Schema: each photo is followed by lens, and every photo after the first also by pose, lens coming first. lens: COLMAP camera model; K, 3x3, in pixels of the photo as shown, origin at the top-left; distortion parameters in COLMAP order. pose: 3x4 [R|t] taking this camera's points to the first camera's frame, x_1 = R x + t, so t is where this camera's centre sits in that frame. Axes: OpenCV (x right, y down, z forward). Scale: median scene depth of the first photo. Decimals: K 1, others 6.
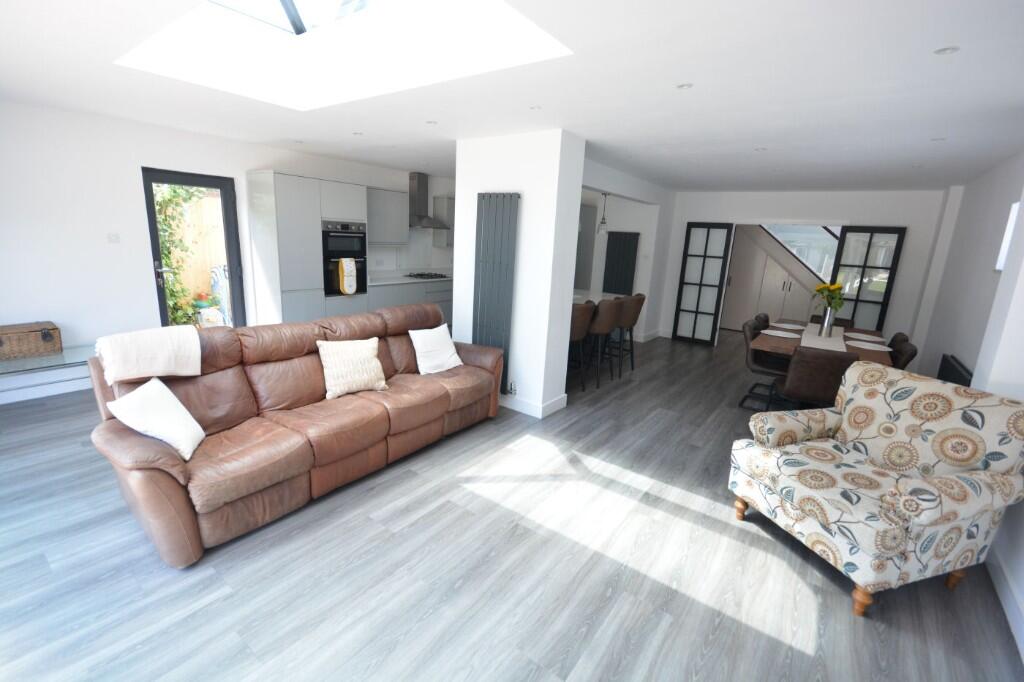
lens RADIAL K [[449.1, 0, 511.6], [0, 449.1, 337.6], [0, 0, 1]] dist [0.000368, -0.001028]
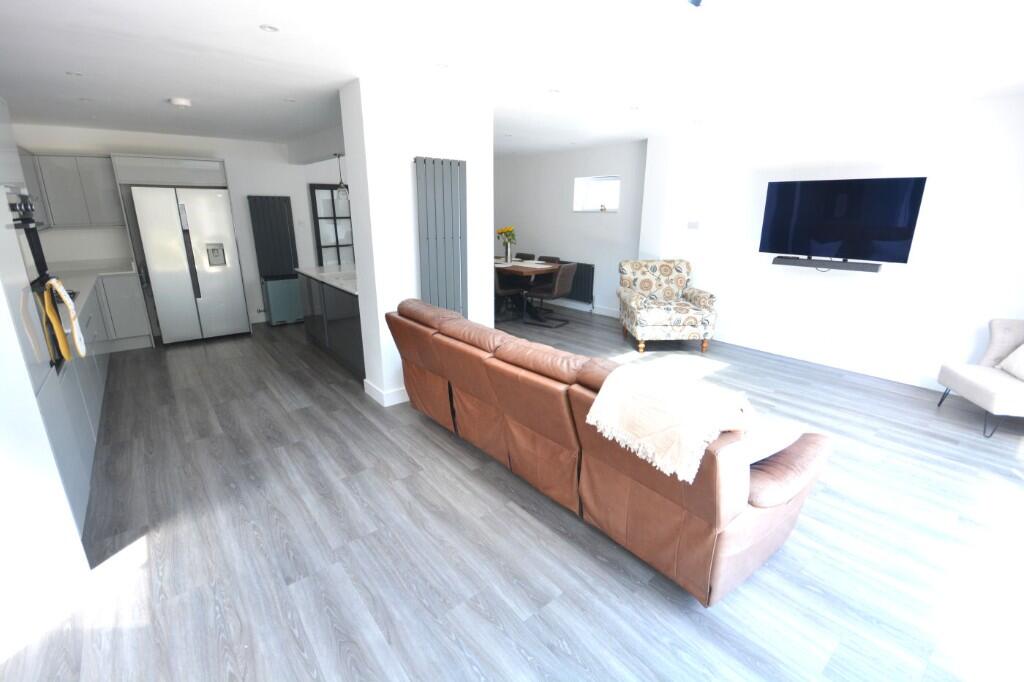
lens RADIAL K [[449.1, 0, 512.3], [0, 449.1, 337.2], [0, 0, 1]] dist [0.000368, -0.001028]
pose [[0.240716, -0.317649, 0.917145, -0.901606], [0.226065, 0.937291, 0.265293, -0.190396], [-0.943902, 0.143474, 0.297431, 0.633614]]
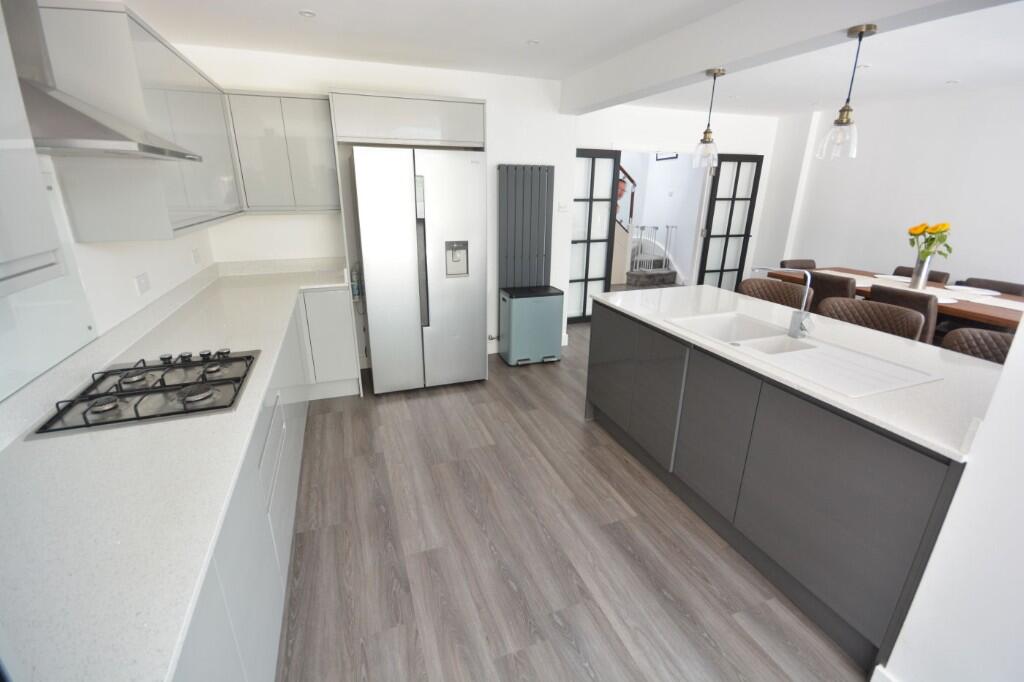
lens RADIAL K [[449.1, 0, 509.5], [0, 449.1, 337.7], [0, 0, 1]] dist [0.000368, -0.001028]
pose [[0.539654, -0.312384, 0.781786, -0.447641], [0.205992, 0.949380, 0.237158, -0.305311], [-0.816297, 0.033059, 0.576685, 1.279909]]
